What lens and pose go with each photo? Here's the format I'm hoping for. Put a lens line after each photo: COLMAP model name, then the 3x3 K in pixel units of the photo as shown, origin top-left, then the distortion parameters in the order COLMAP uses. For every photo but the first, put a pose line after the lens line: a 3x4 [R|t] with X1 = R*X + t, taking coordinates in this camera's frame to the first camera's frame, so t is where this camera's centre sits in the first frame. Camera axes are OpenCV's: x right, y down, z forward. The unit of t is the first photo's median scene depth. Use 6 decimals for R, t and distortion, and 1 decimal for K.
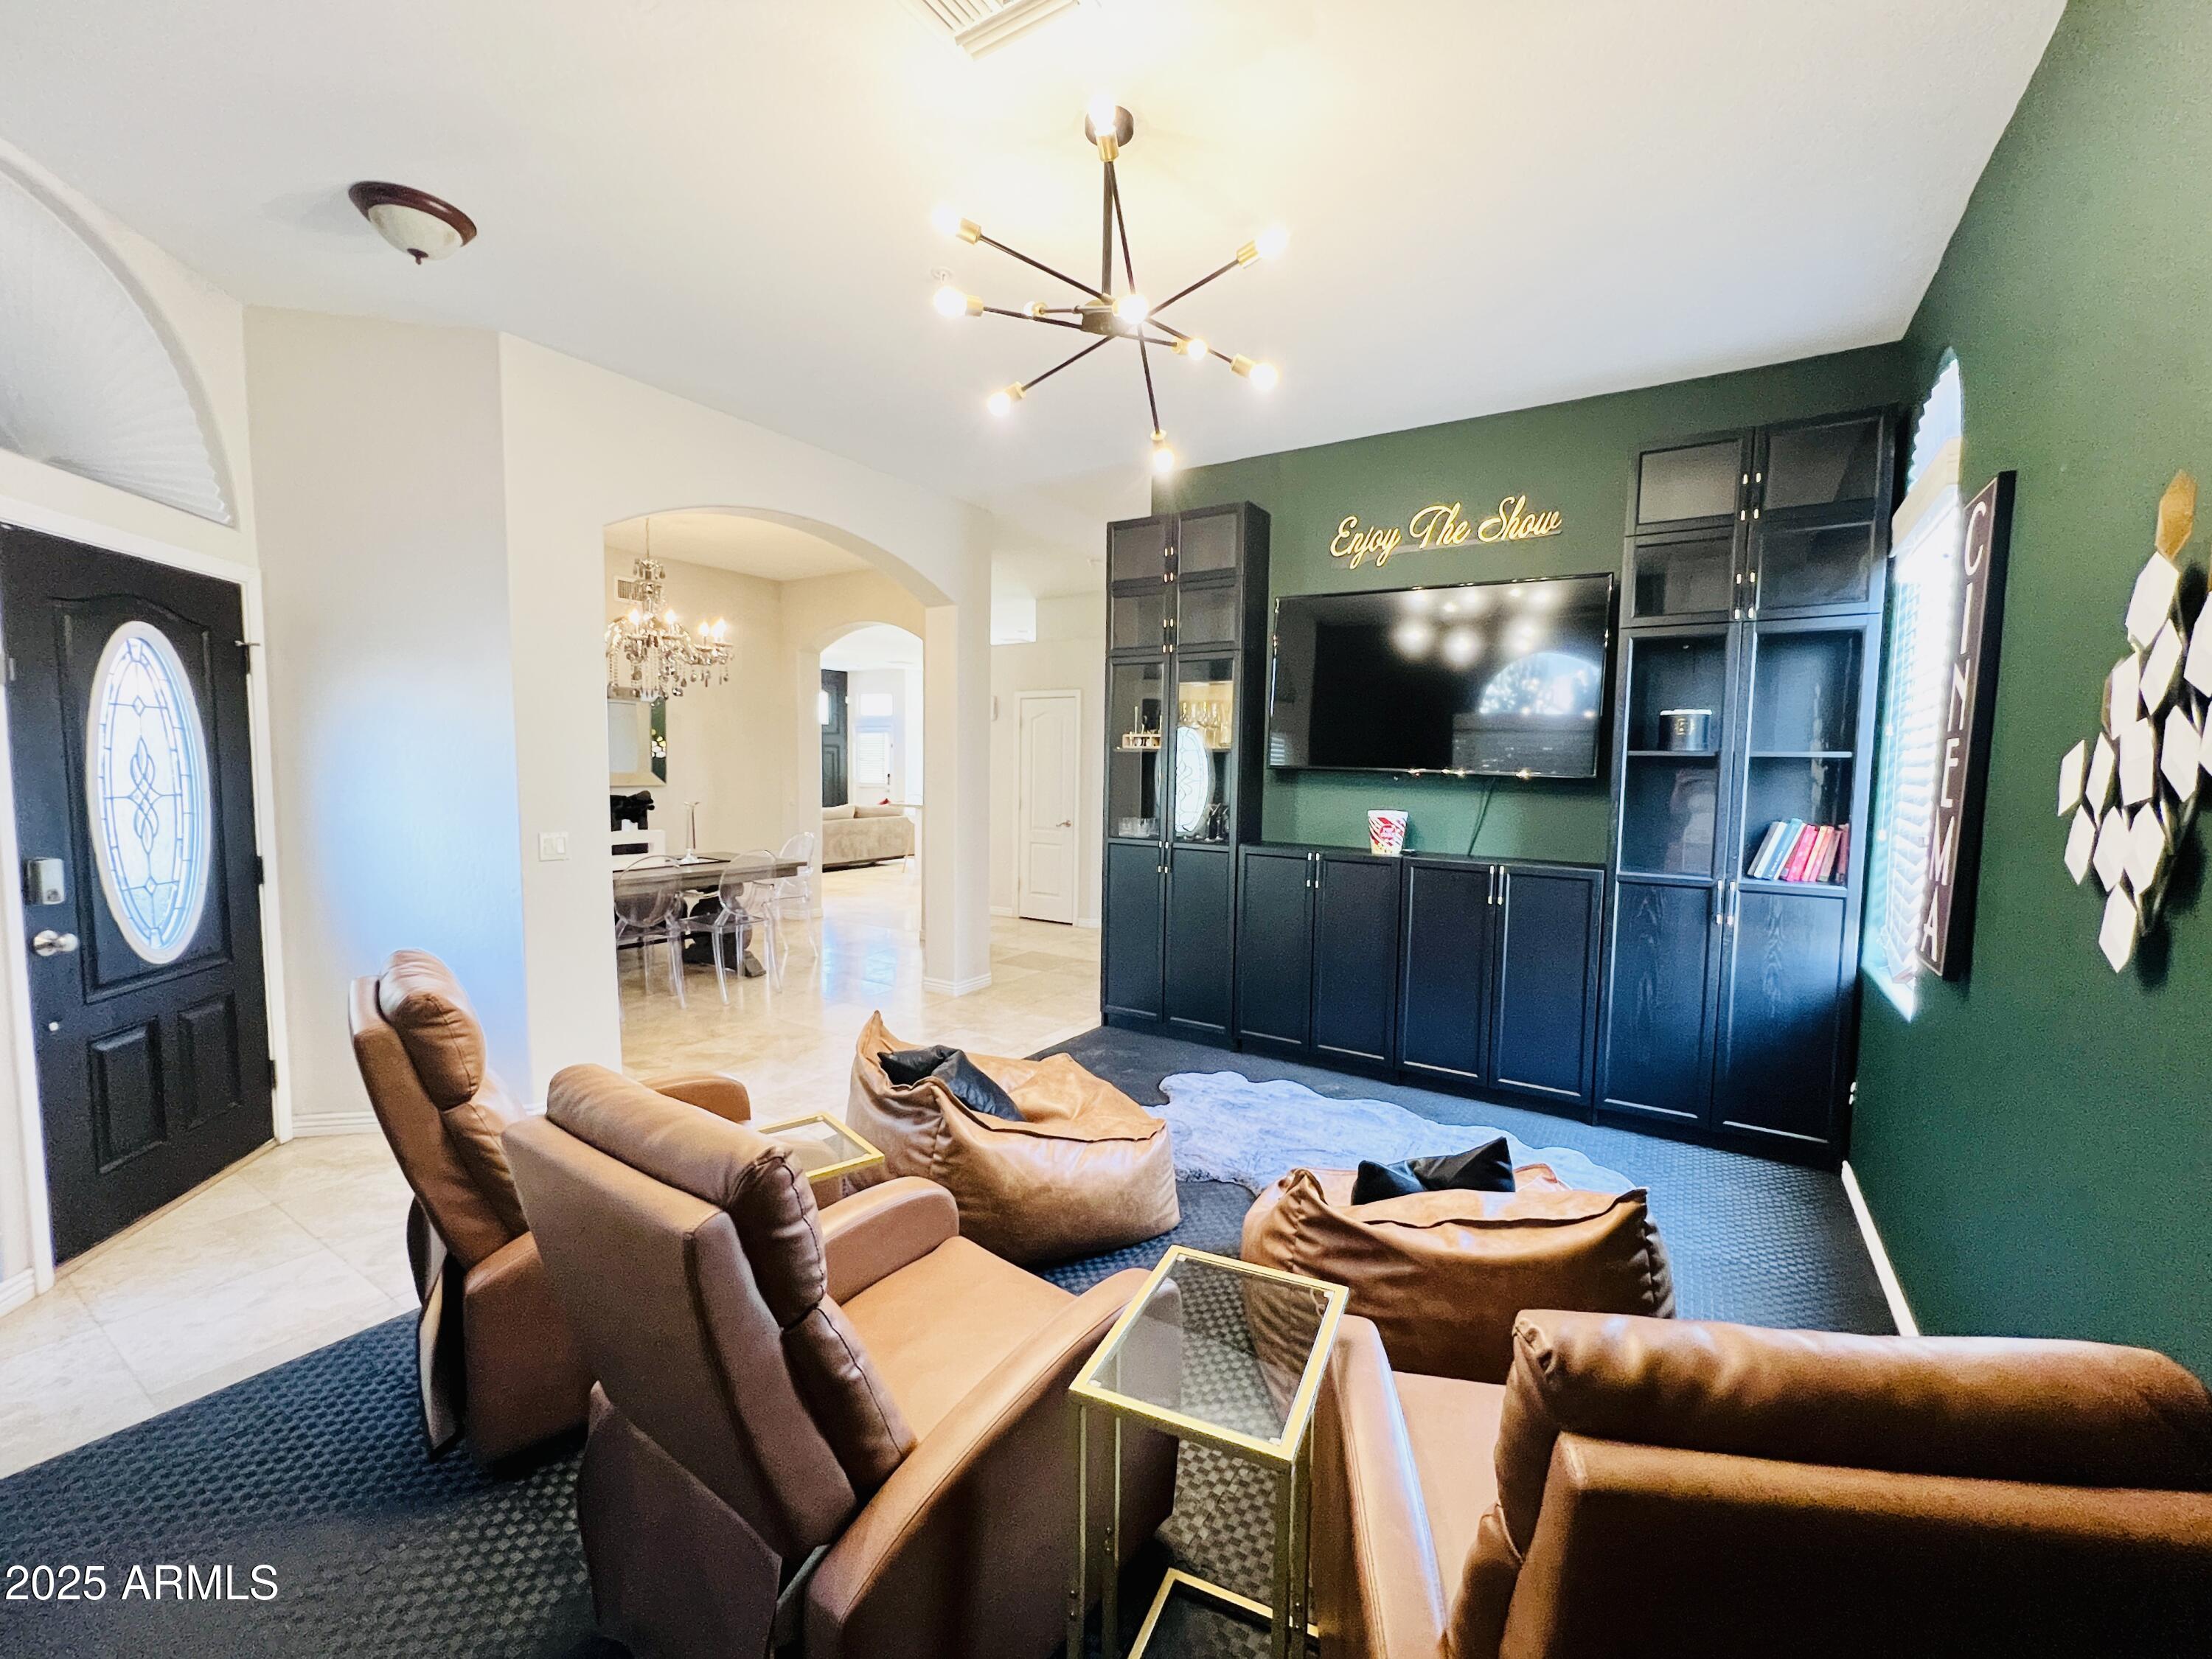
lens RADIAL K [[892.4, 0, 1111.7], [0, 892.4, 825.9], [0, 0, 1]] dist [0.001934, 0.000101]
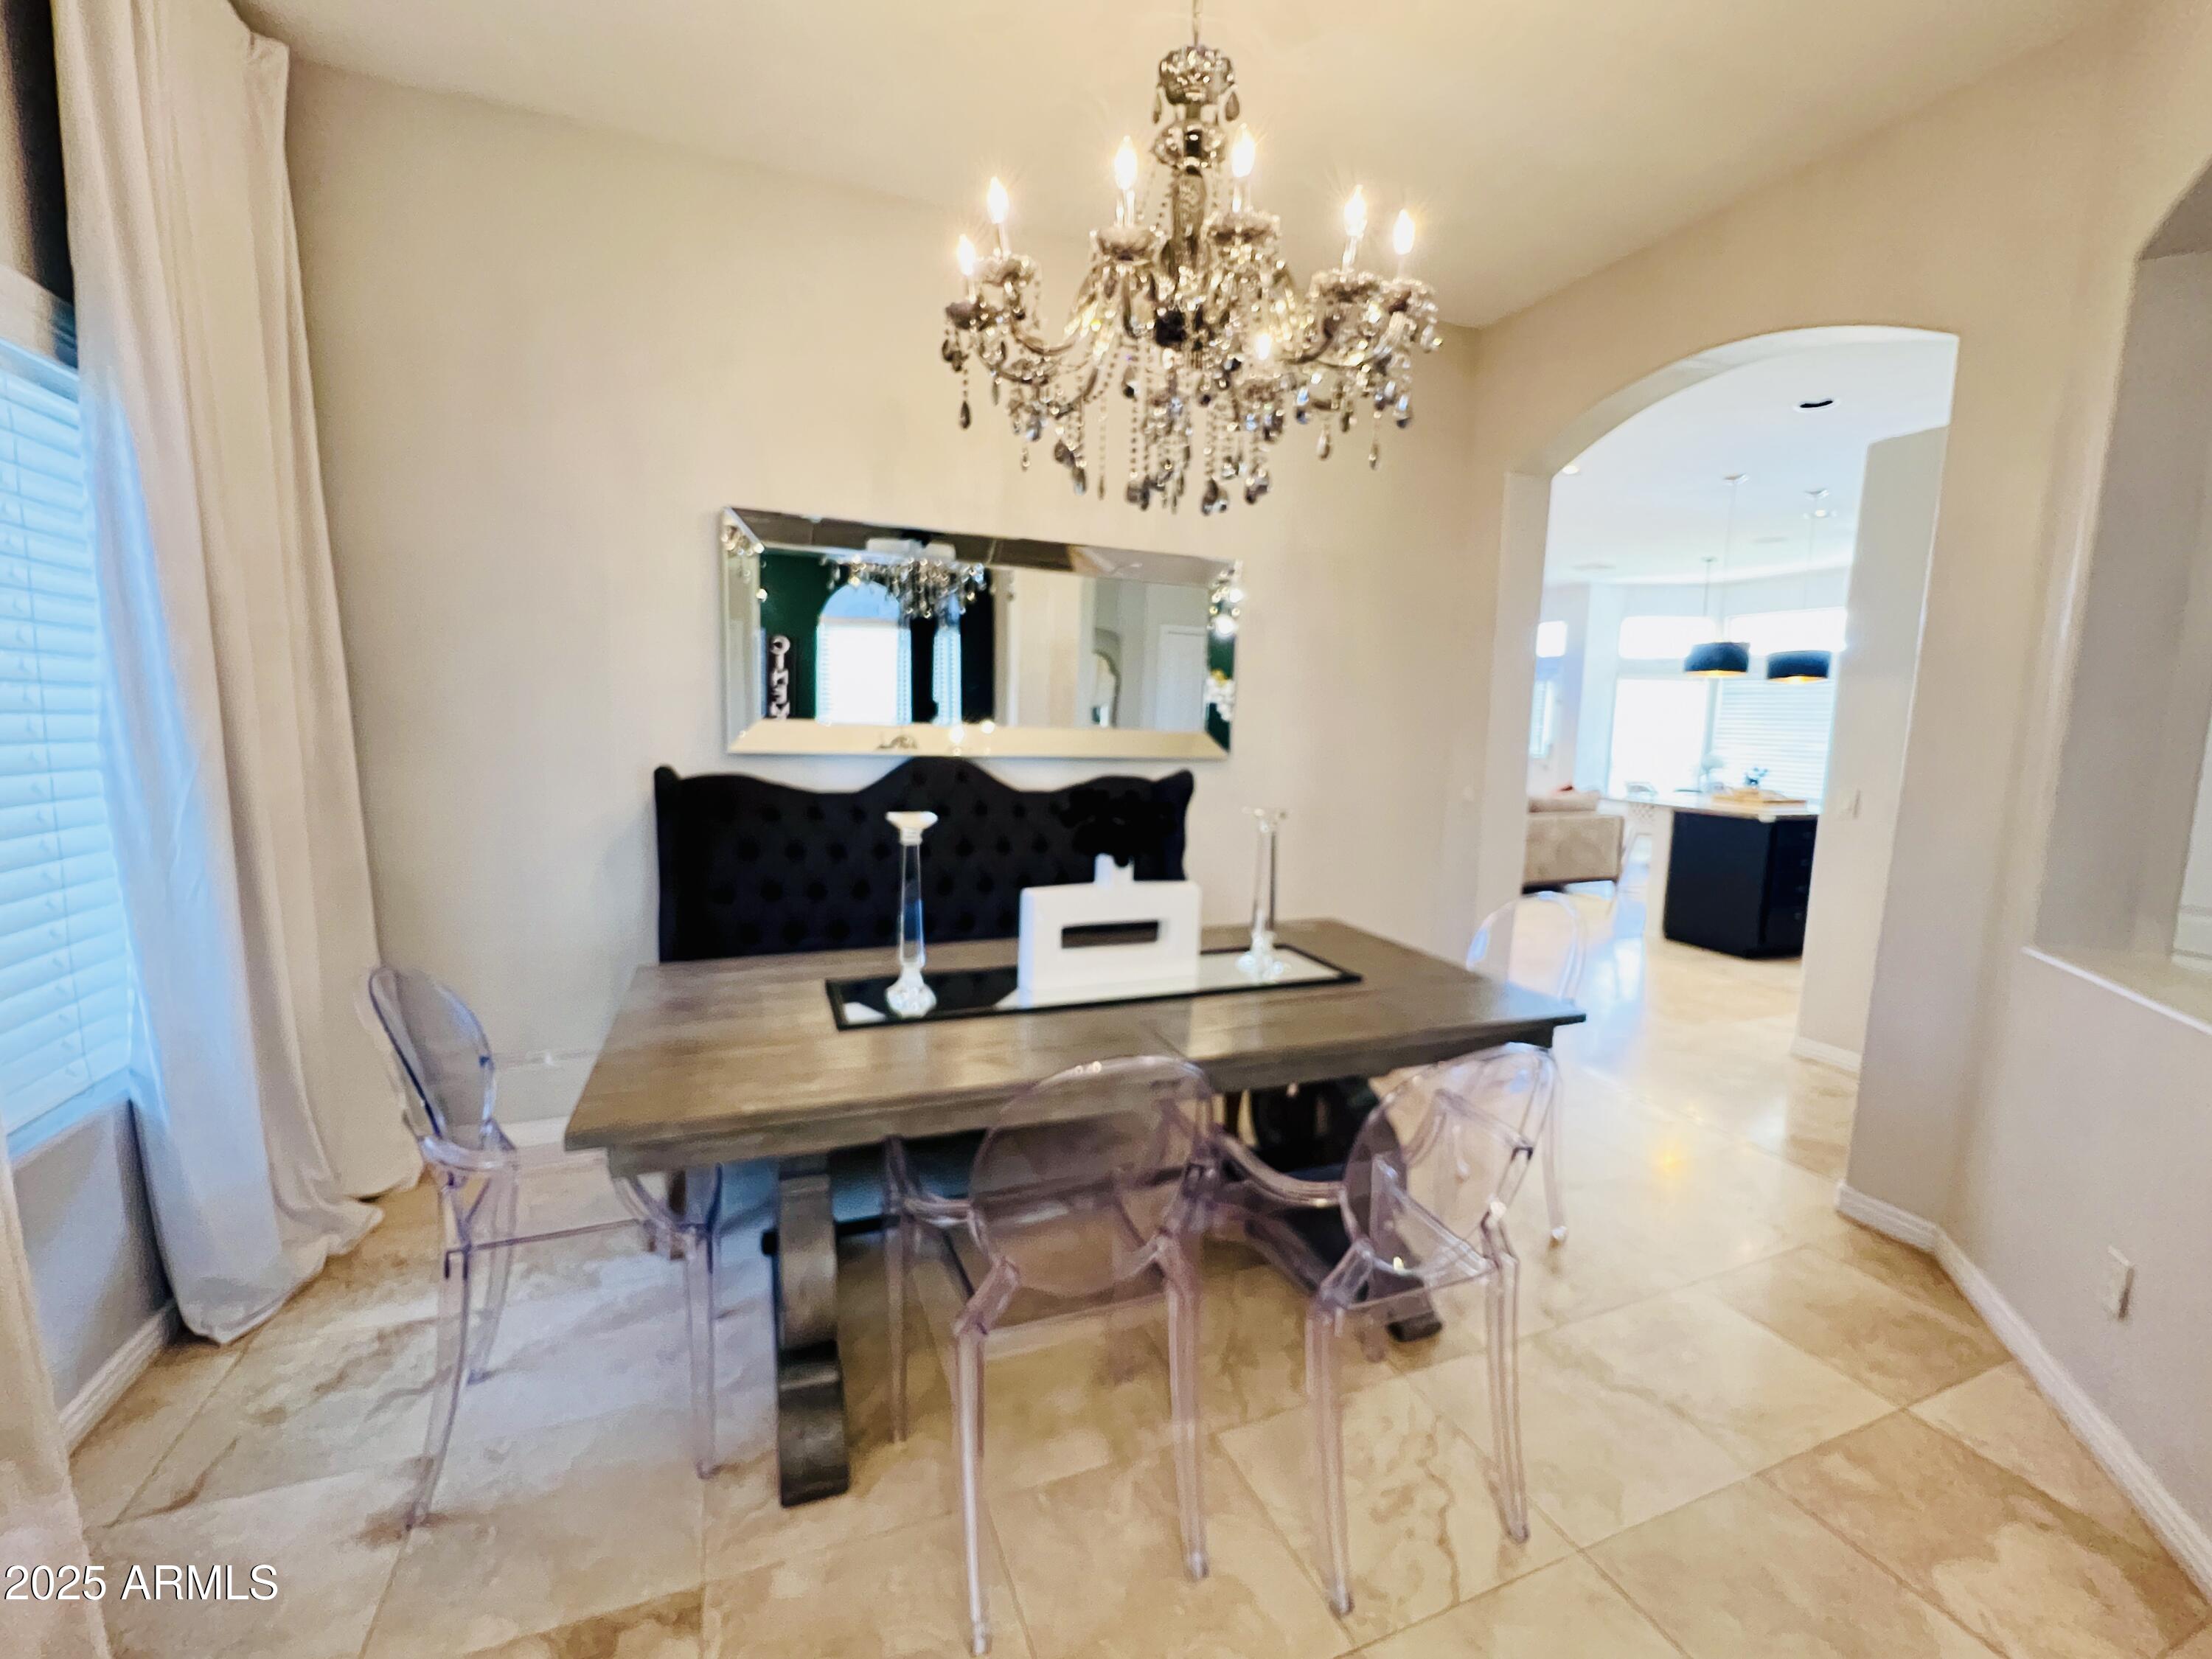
lens RADIAL K [[892.4, 0, 1107.3], [0, 892.4, 832.4], [0, 0, 1]] dist [0.001934, 0.000101]
pose [[0.806215, 0.076369, -0.586673, -0.116263], [-0.051845, 0.996939, 0.058529, -0.013225], [0.589346, -0.016771, 0.807706, 0.248502]]
